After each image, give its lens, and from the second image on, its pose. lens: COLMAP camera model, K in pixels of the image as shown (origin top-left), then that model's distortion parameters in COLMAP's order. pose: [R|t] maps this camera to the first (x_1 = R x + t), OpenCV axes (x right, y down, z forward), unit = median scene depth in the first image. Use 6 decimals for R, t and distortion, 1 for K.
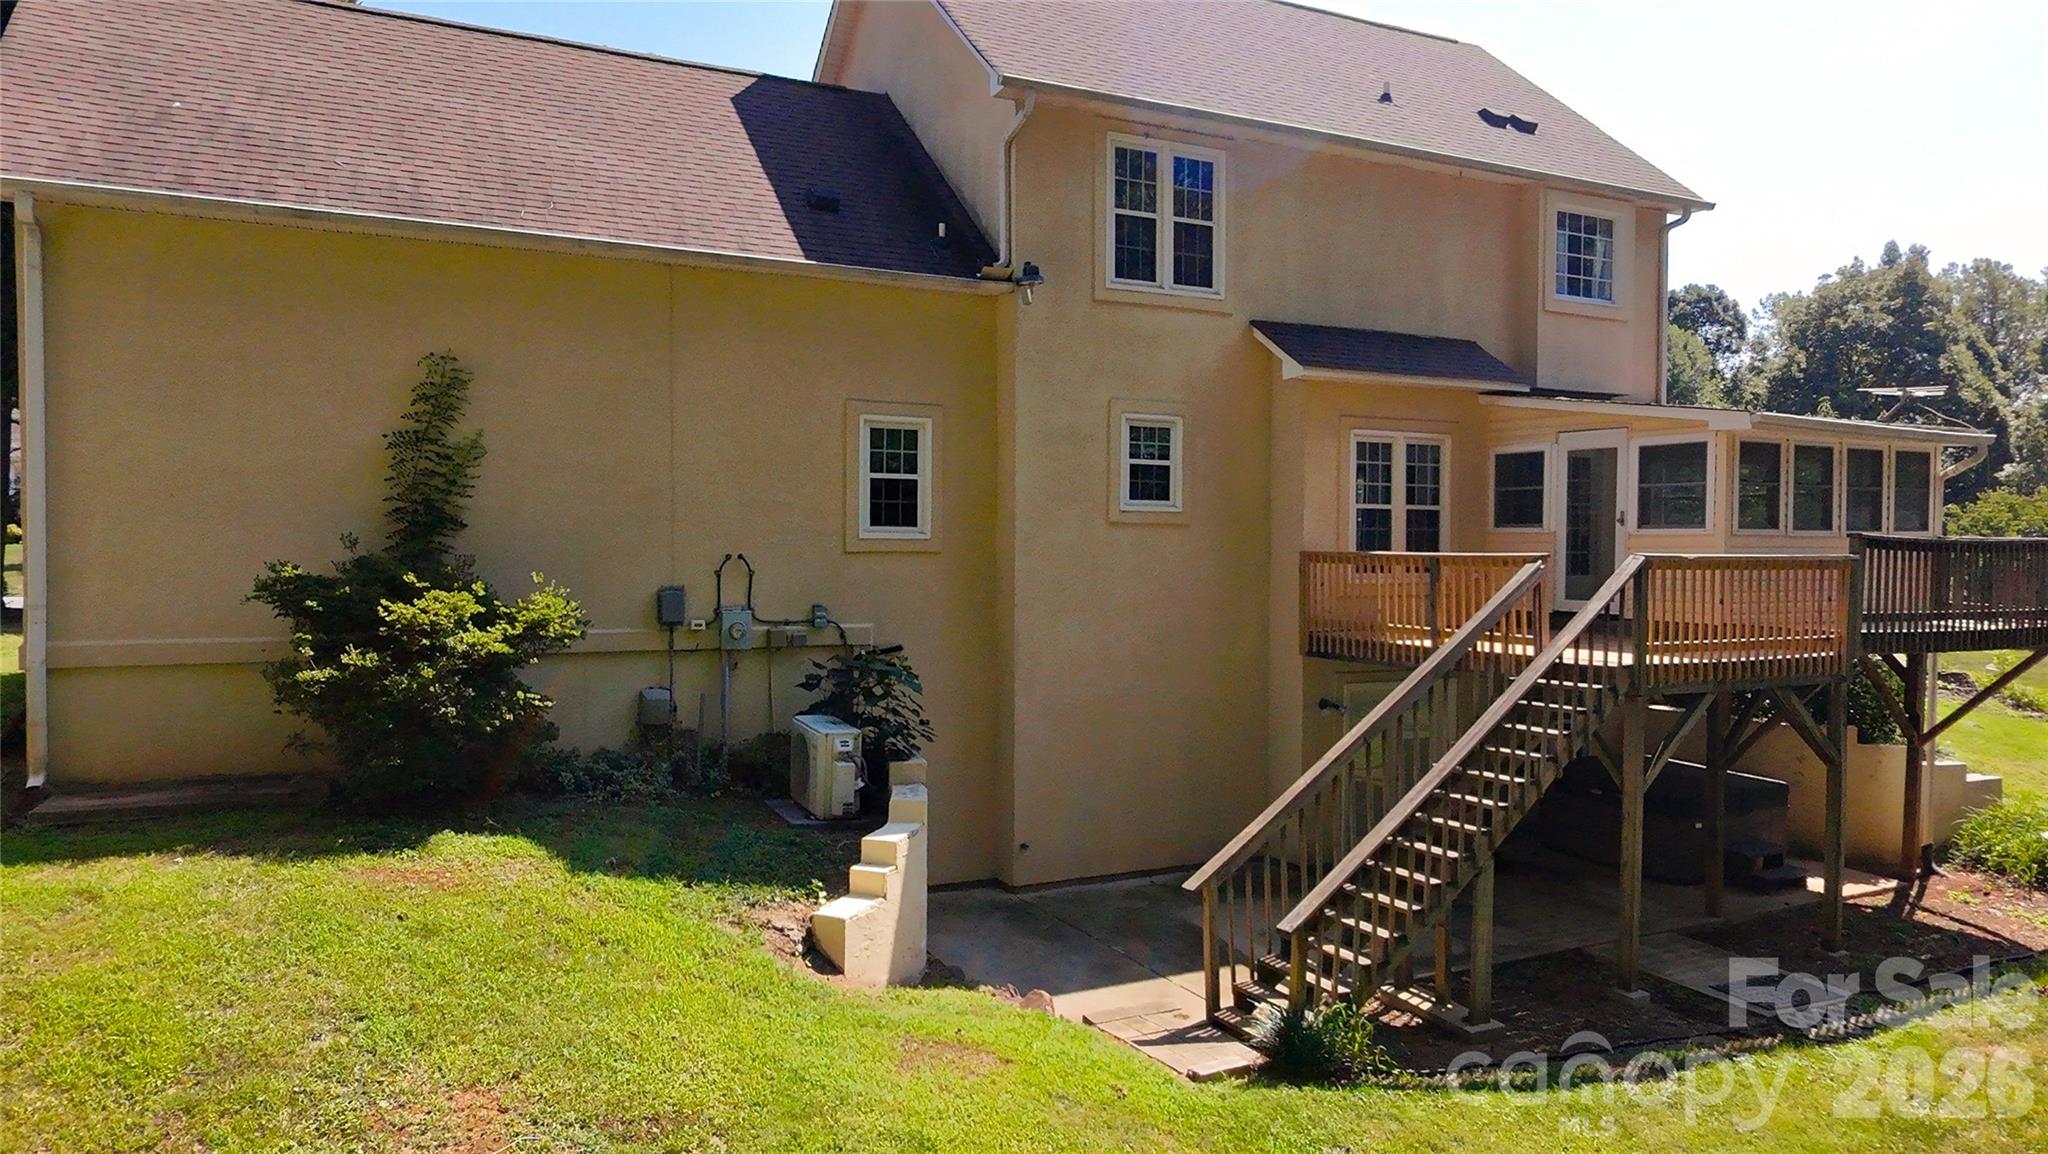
lens RADIAL K [[1318.4, 0, 1023.0], [0, 1318.4, 569.4], [0, 0, 1]] dist [0.004631, -0.000774]
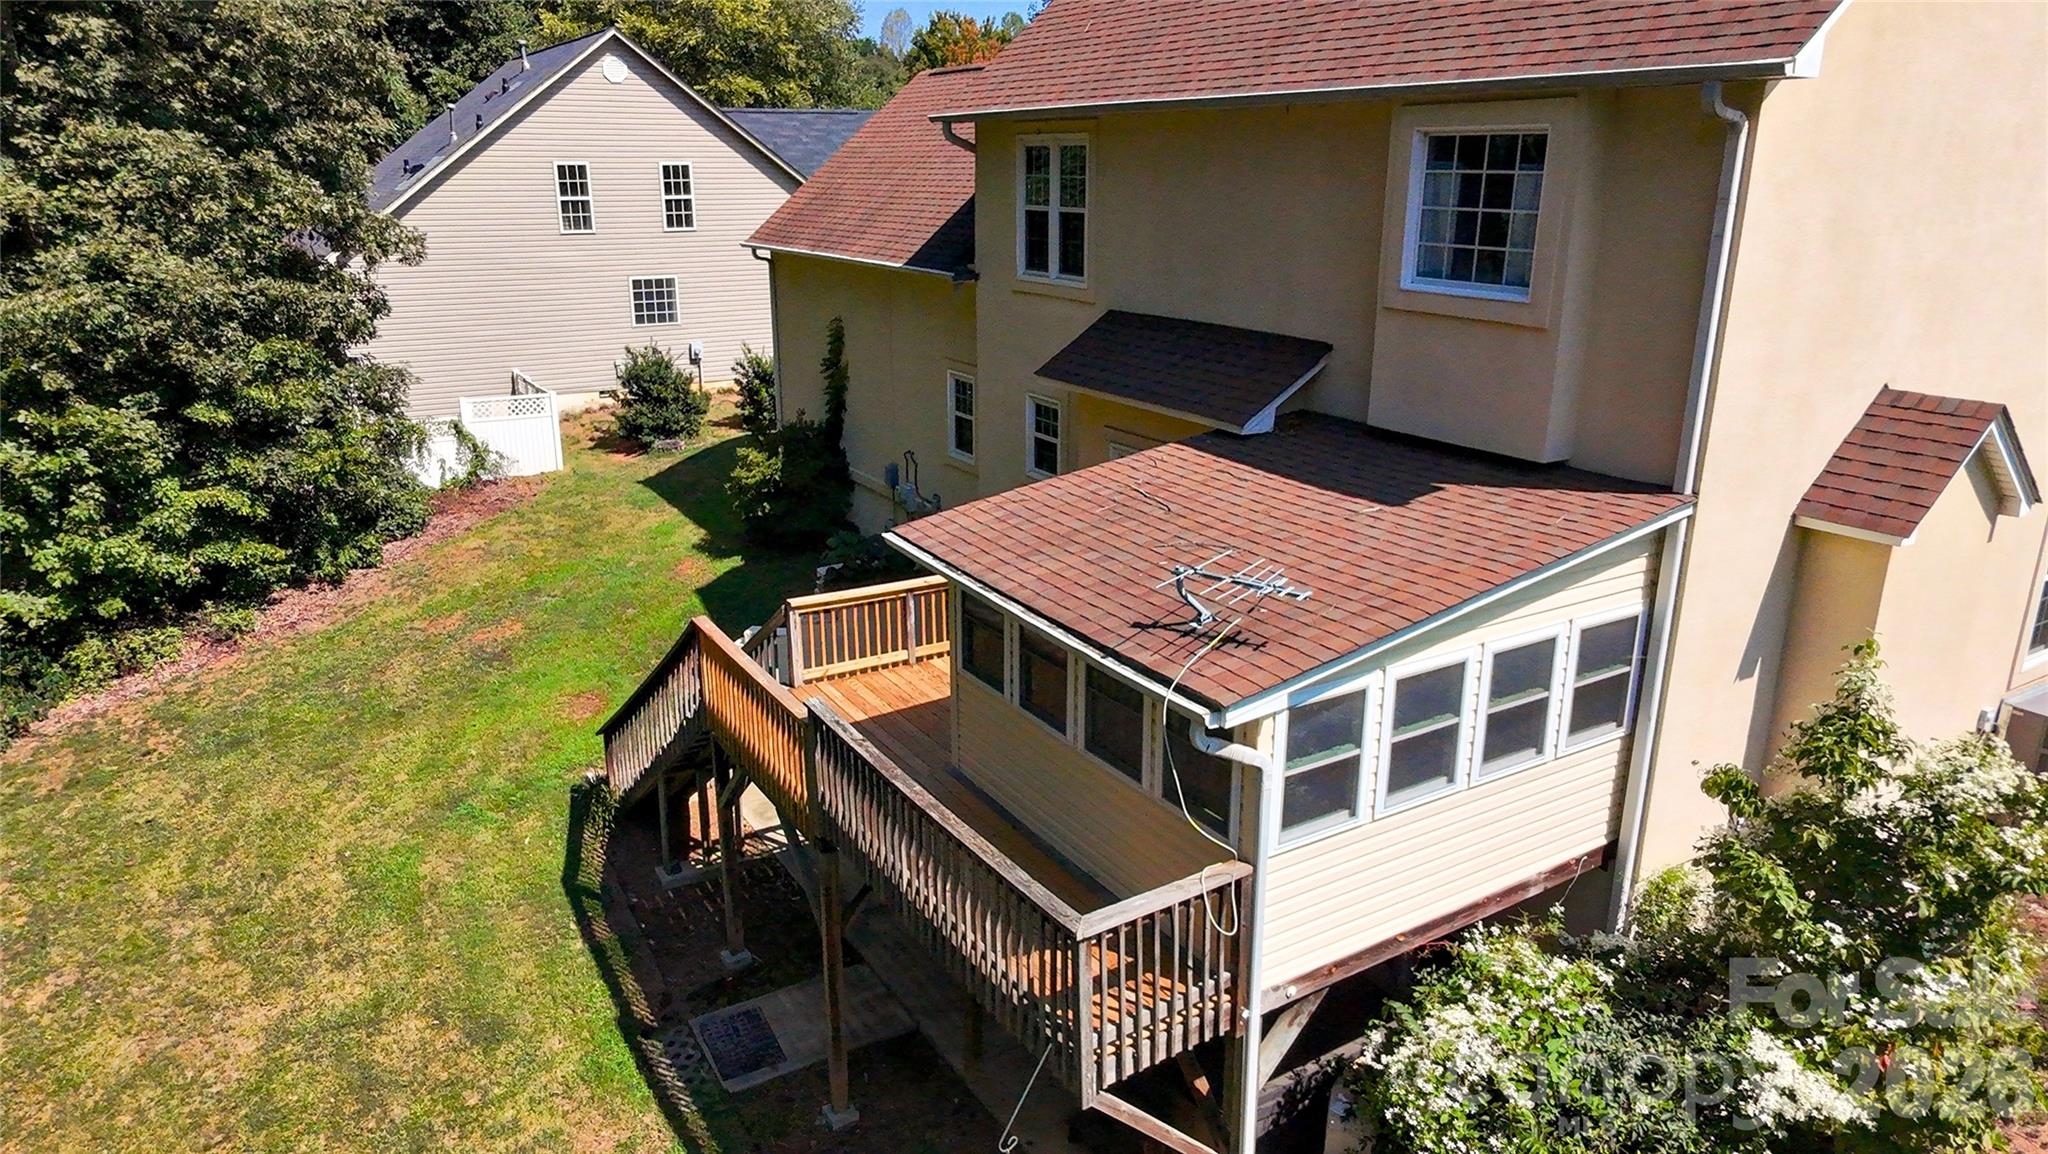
lens RADIAL K [[1315.0, 0, 1019.7], [0, 1315.0, 570.2], [0, 0, 1]] dist [0.001481, 0.005504]
pose [[0.074776, 0.287335, -0.954907, 1.235028], [-0.026453, 0.957822, 0.286141, -0.303920], [0.996849, 0.003863, 0.079223, 0.936157]]
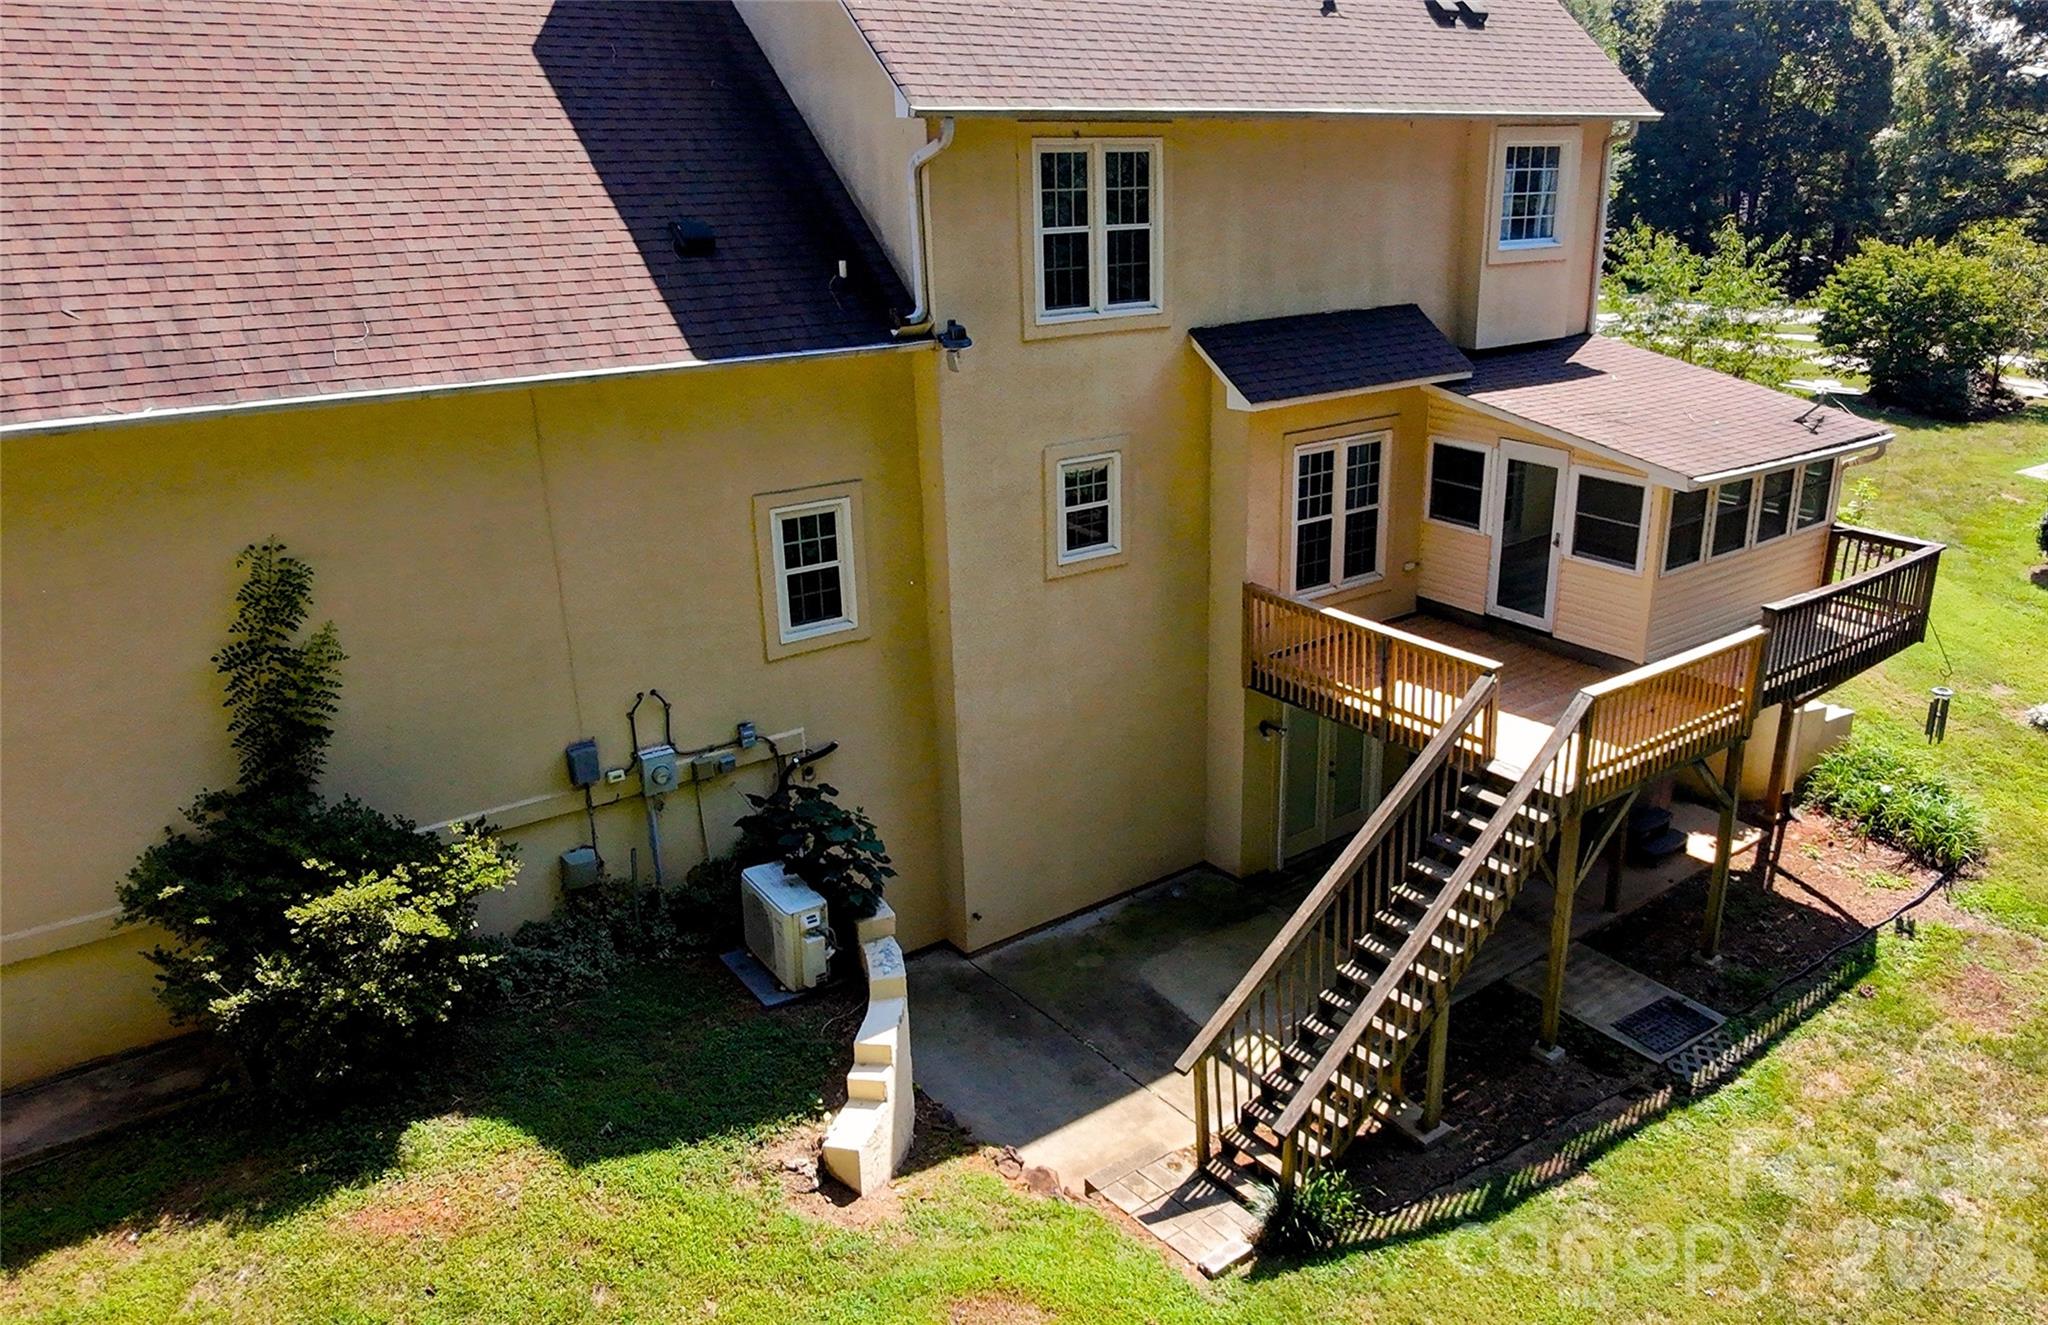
lens RADIAL K [[1515.5, 0, 1168.2], [0, 1515.5, 651.2], [0, 0, 1]] dist [0.010393, 0.005662]
pose [[0.973606, -0.078000, 0.214492, -0.086919], [0.007378, 0.950054, 0.311998, -0.329140], [-0.228115, -0.302181, 0.925554, -0.018003]]
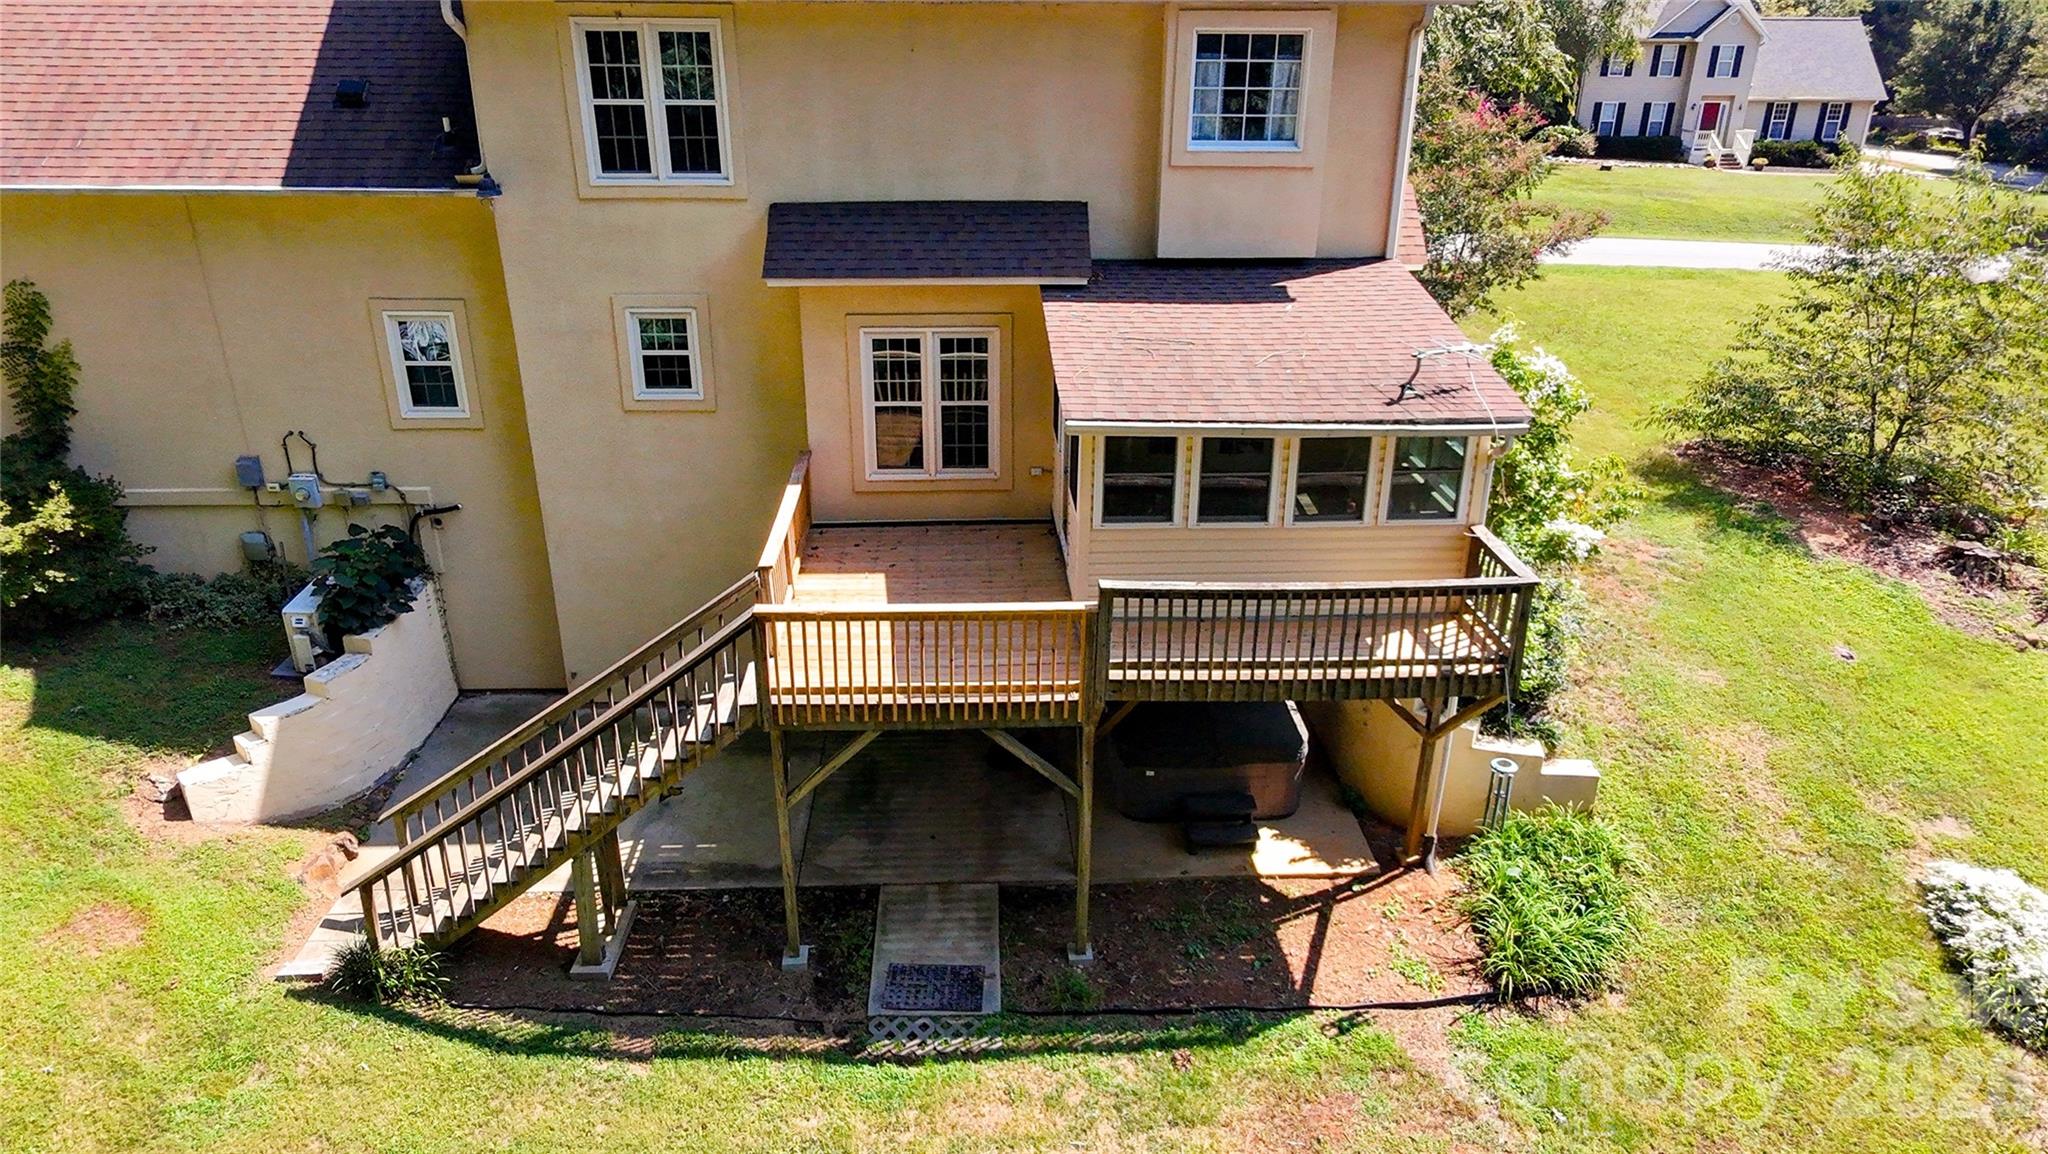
lens RADIAL K [[1315.0, 0, 1019.7], [0, 1315.0, 570.2], [0, 0, 1]] dist [0.001481, 0.005504]
pose [[0.911286, 0.162099, -0.378526, 0.805698], [-0.008452, 0.926426, 0.376382, -0.329336], [0.411687, -0.339793, 0.845609, 0.193214]]
